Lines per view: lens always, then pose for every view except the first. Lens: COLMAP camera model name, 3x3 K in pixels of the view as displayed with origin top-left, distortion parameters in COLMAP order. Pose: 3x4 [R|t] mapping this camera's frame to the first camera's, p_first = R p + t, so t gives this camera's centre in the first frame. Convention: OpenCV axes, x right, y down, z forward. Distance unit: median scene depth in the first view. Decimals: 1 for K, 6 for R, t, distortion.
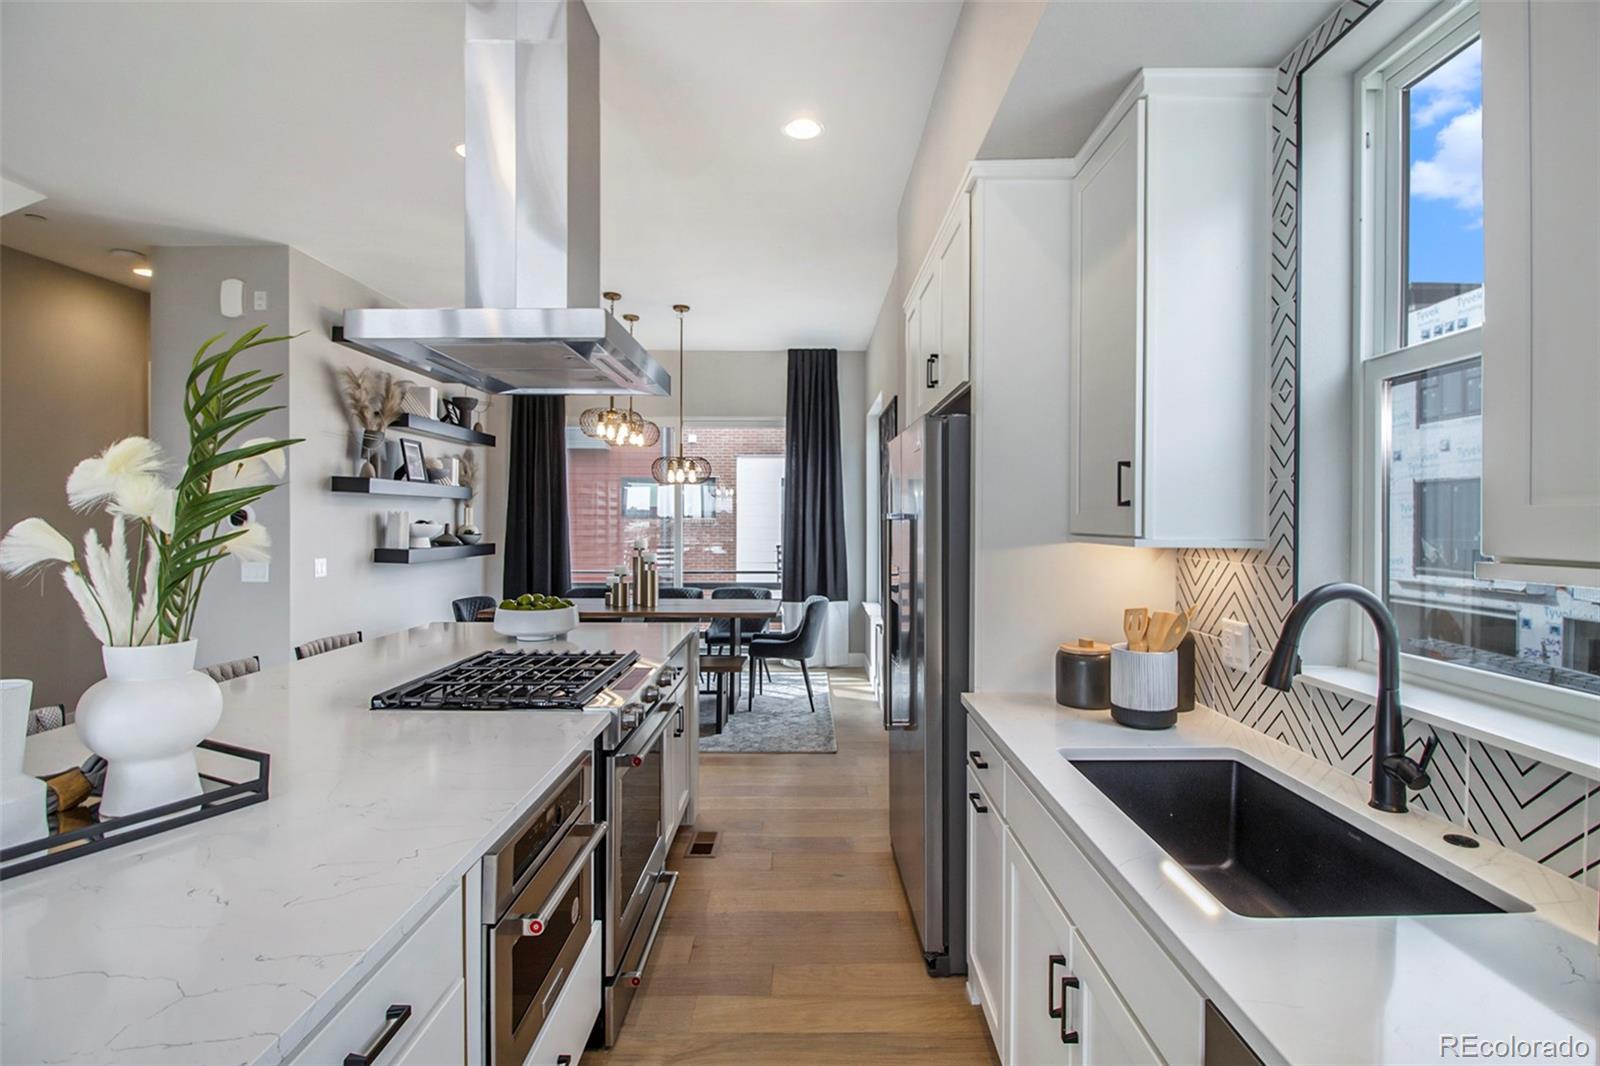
lens RADIAL K [[776.1, 0, 827.9], [0, 776.1, 520.9], [0, 0, 1]] dist [-0.005602, 0.000145]
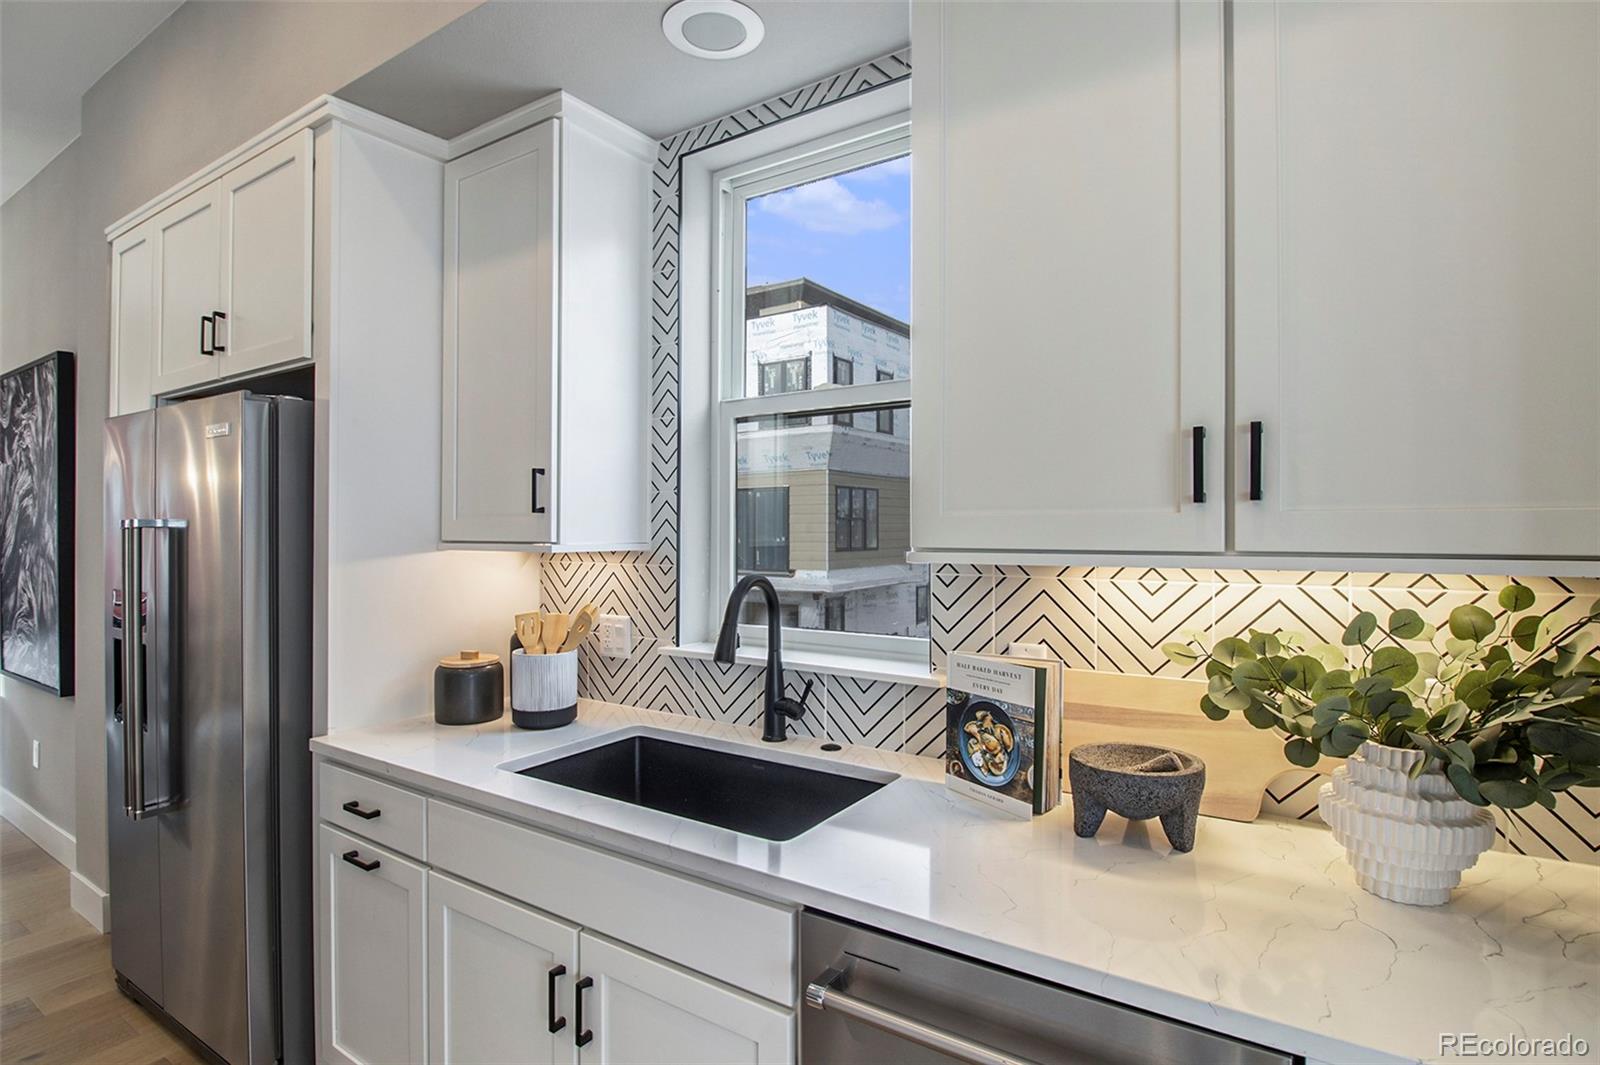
lens RADIAL K [[776.1, 0, 785.8], [0, 776.1, 532.5], [0, 0, 1]] dist [-0.005602, 0.000145]
pose [[0.574952, -0.011537, 0.818106, -0.277867], [0.004685, 0.999931, 0.010808, -0.002788], [-0.818174, -0.002381, 0.574966, 0.159219]]
